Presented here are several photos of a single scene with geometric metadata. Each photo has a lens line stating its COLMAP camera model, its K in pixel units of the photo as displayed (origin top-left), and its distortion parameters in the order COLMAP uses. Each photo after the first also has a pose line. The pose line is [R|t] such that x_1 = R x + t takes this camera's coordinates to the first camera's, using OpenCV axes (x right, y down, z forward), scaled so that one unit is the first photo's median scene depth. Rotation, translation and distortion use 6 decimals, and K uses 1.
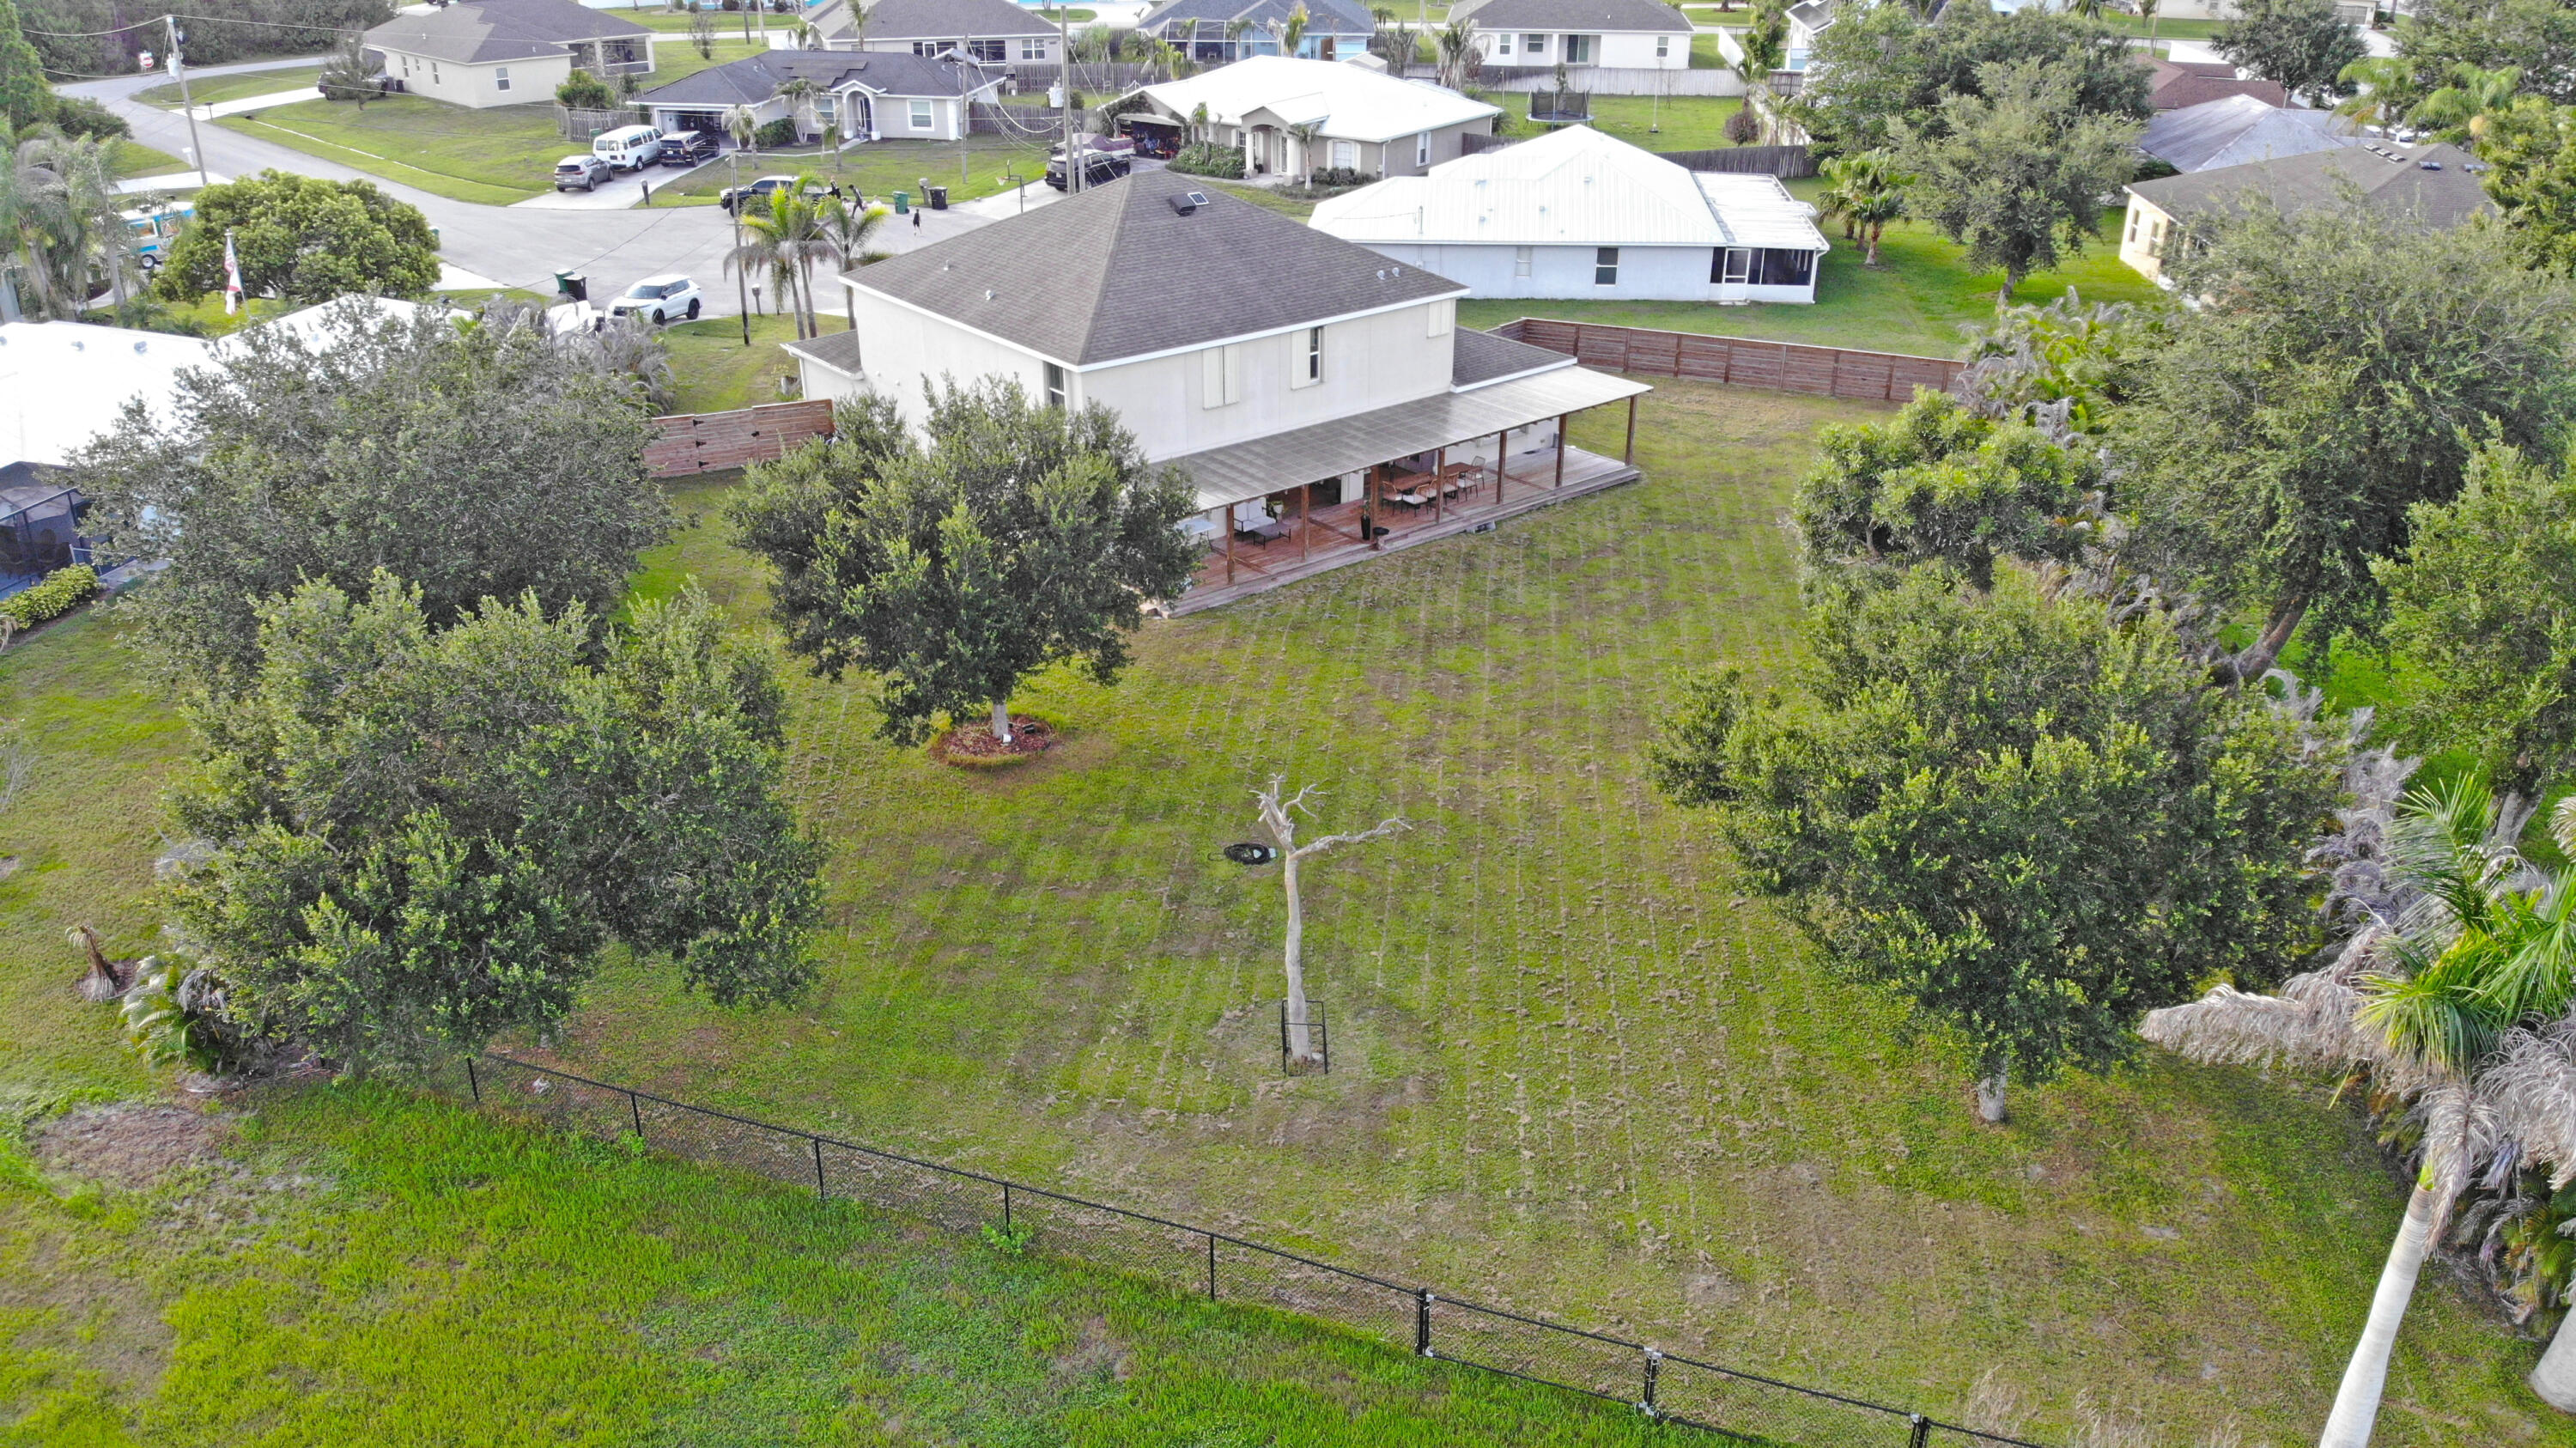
lens RADIAL K [[1857.8, 0, 1273.4], [0, 1857.8, 760.4], [0, 0, 1]] dist [0.129998, -0.287492]
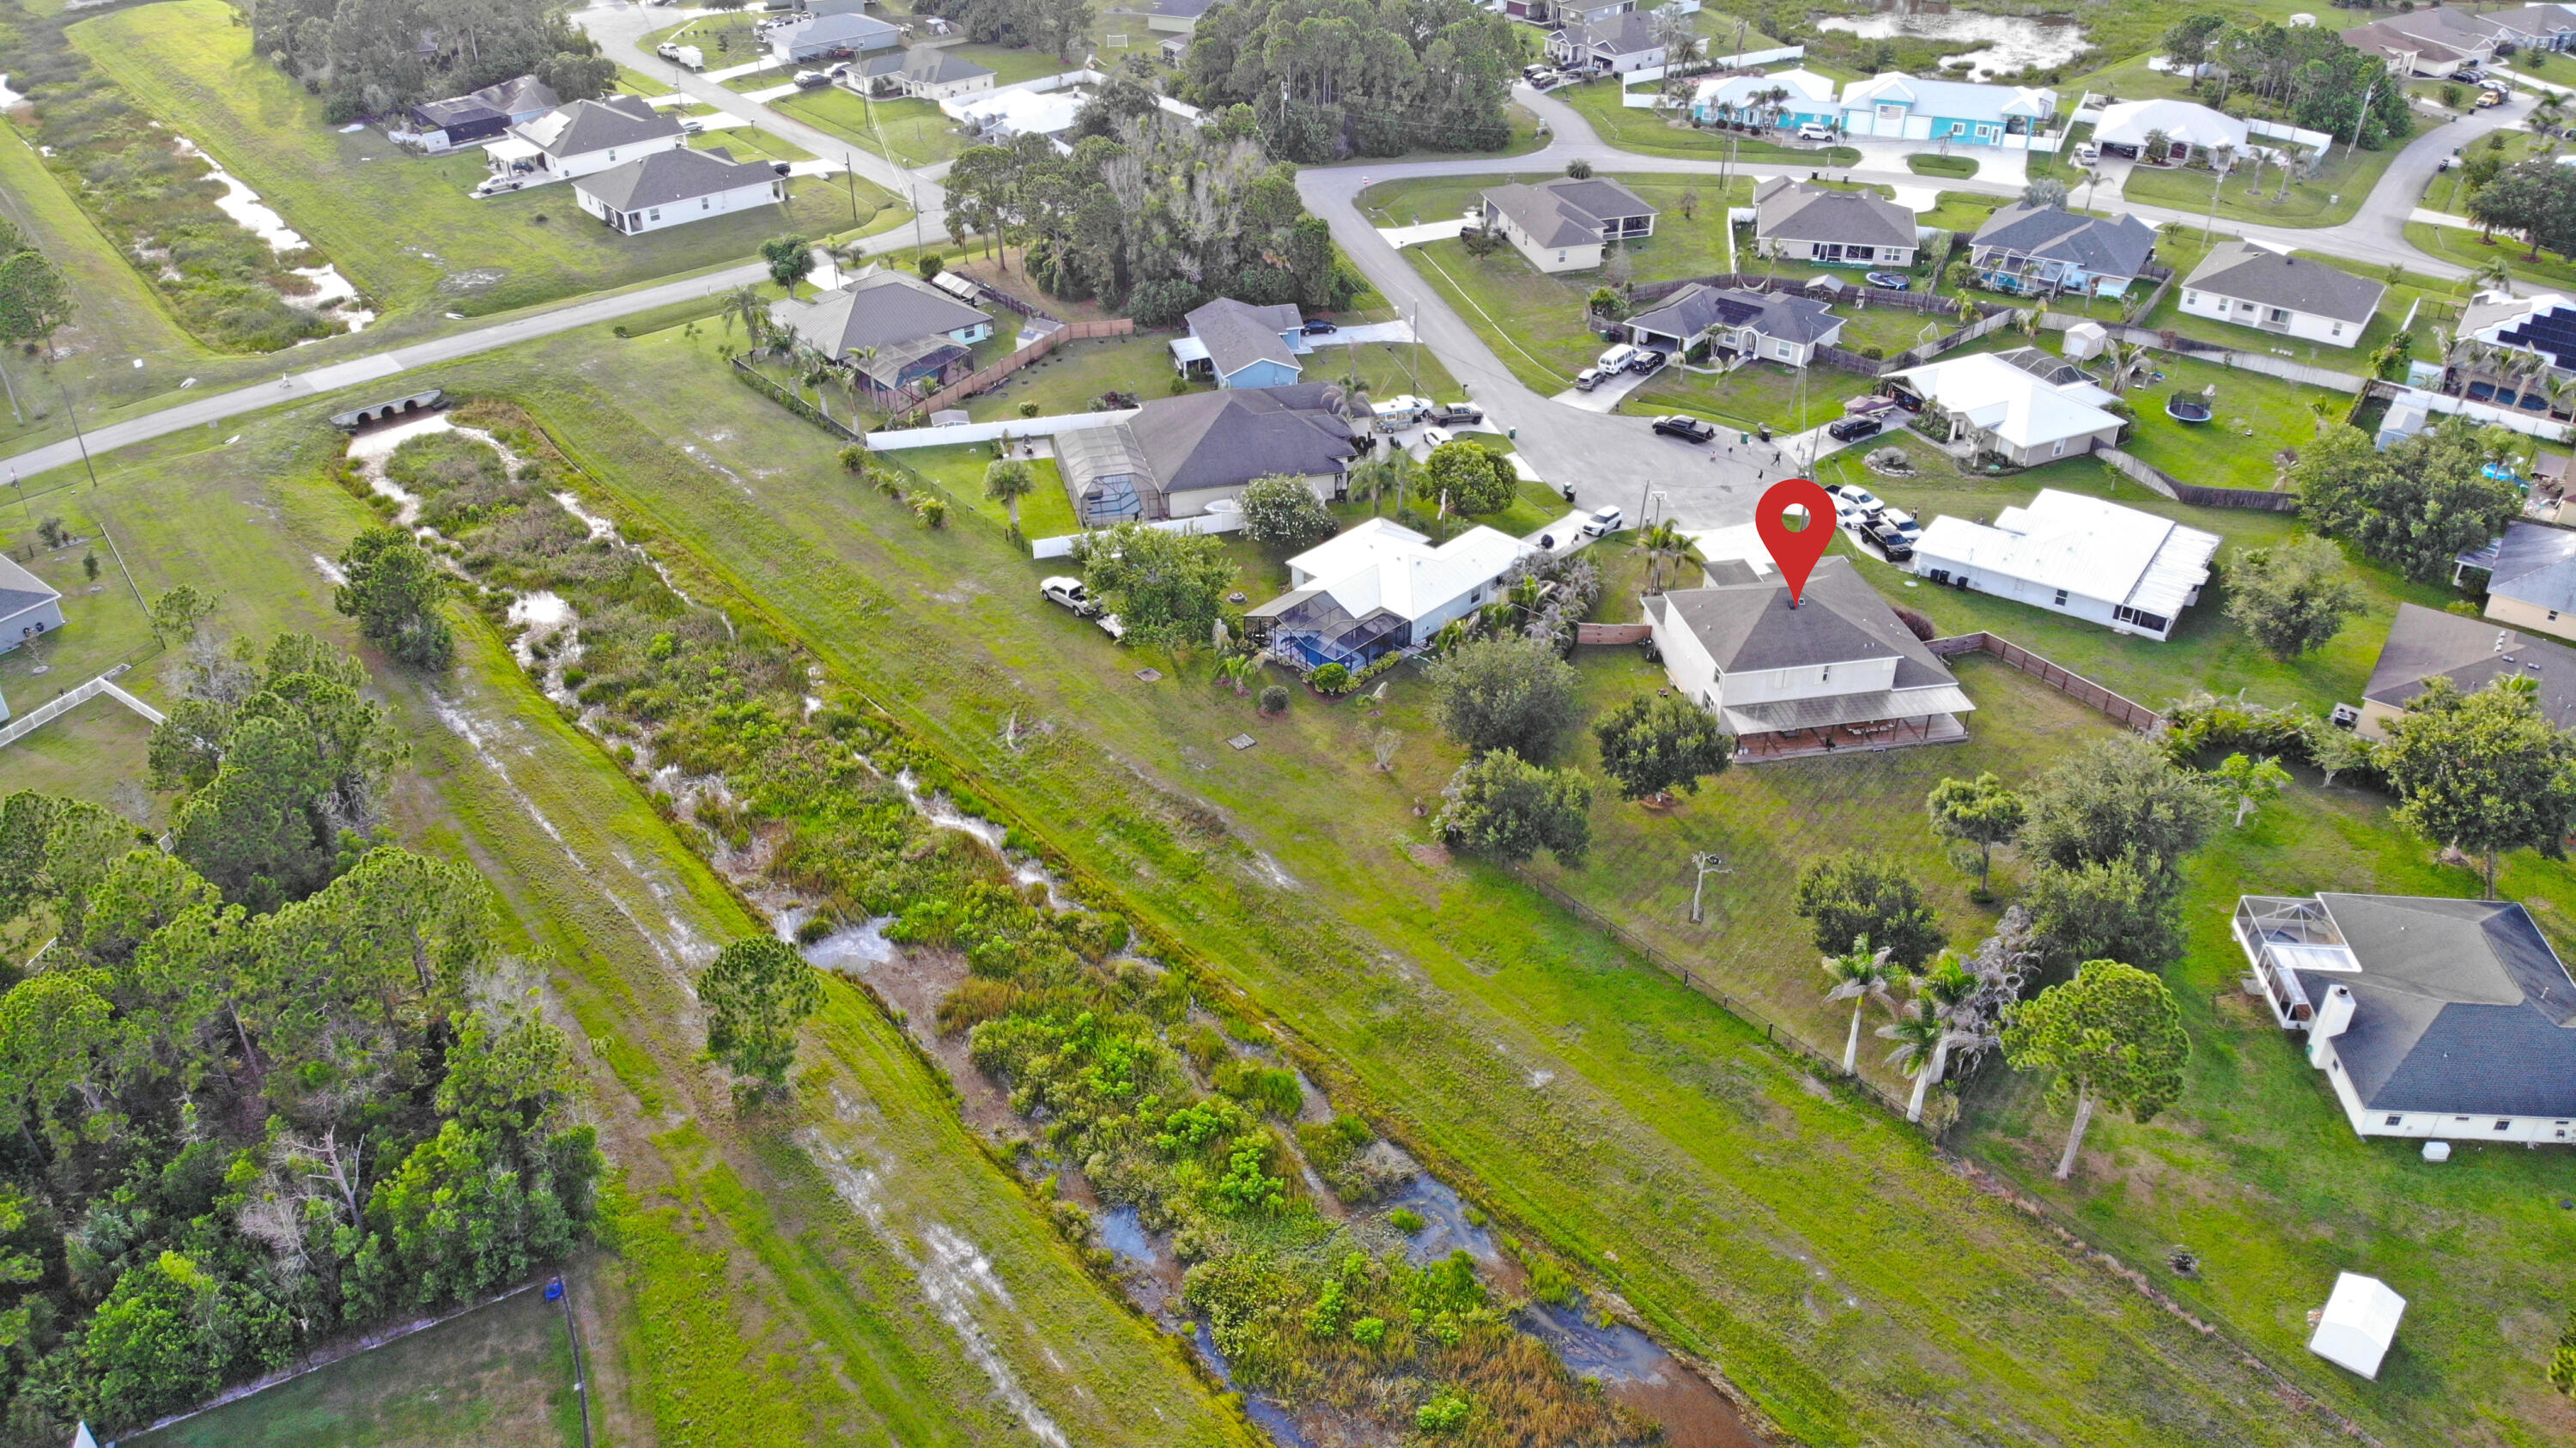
lens RADIAL K [[1911.8, 0, 1255.0], [0, 1911.8, 738.6], [0, 0, 1]] dist [0.113341, -0.283447]
pose [[0.873624, 0.264298, -0.408567, 0.307190], [-0.213398, 0.962682, 0.166448, -0.277254], [0.437312, -0.058226, 0.897423, -1.223936]]
